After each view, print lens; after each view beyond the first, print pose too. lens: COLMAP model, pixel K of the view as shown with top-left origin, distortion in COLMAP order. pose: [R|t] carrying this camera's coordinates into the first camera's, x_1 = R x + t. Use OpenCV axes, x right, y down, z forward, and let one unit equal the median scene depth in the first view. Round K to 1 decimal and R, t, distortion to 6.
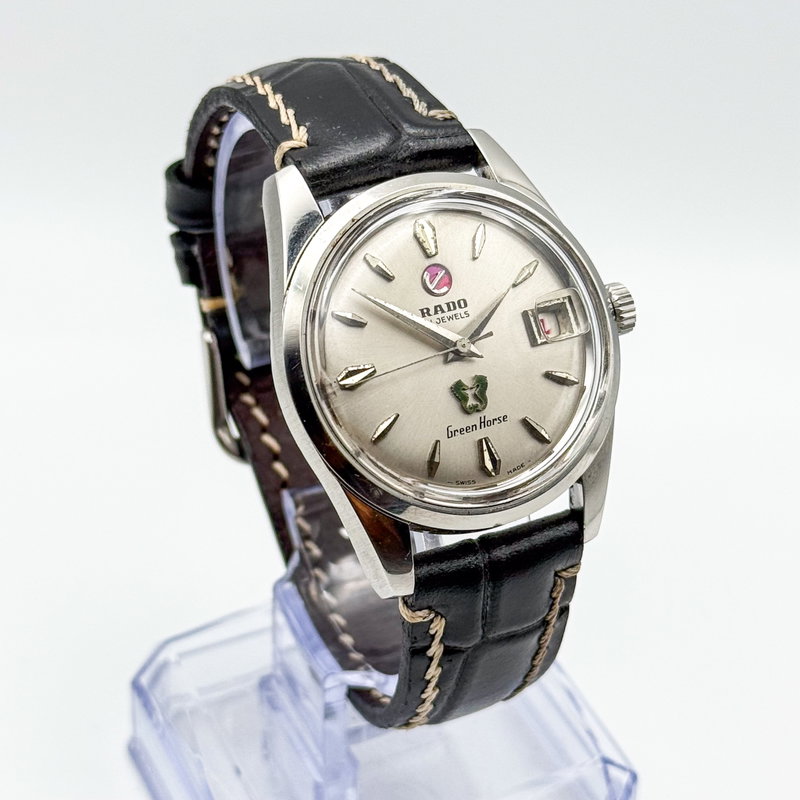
lens RADIAL K [[2341.1, 0, 400.3], [0, 2341.1, 399.2], [0, 0, 1]] dist [0.115400, 0.000000]
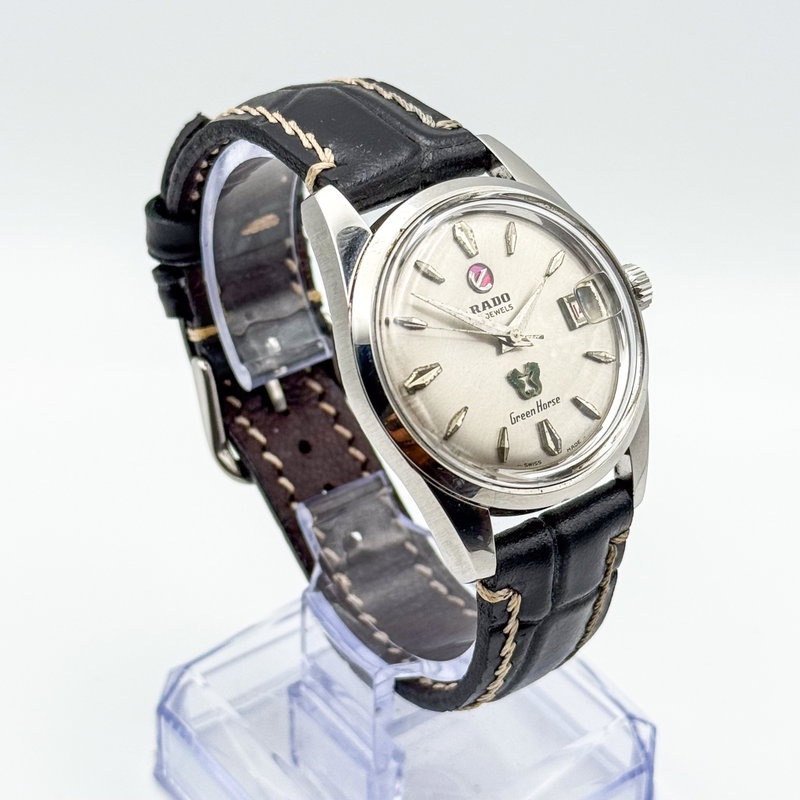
lens RADIAL K [[2341.1, 0, 400.6], [0, 2341.1, 395.9], [0, 0, 1]] dist [0.115400, 0.000000]
pose [[0.979776, -0.116965, 0.162349, -0.192083], [0.119387, 0.992834, -0.005213, 0.003199], [-0.160576, 0.024490, 0.986720, -0.037836]]
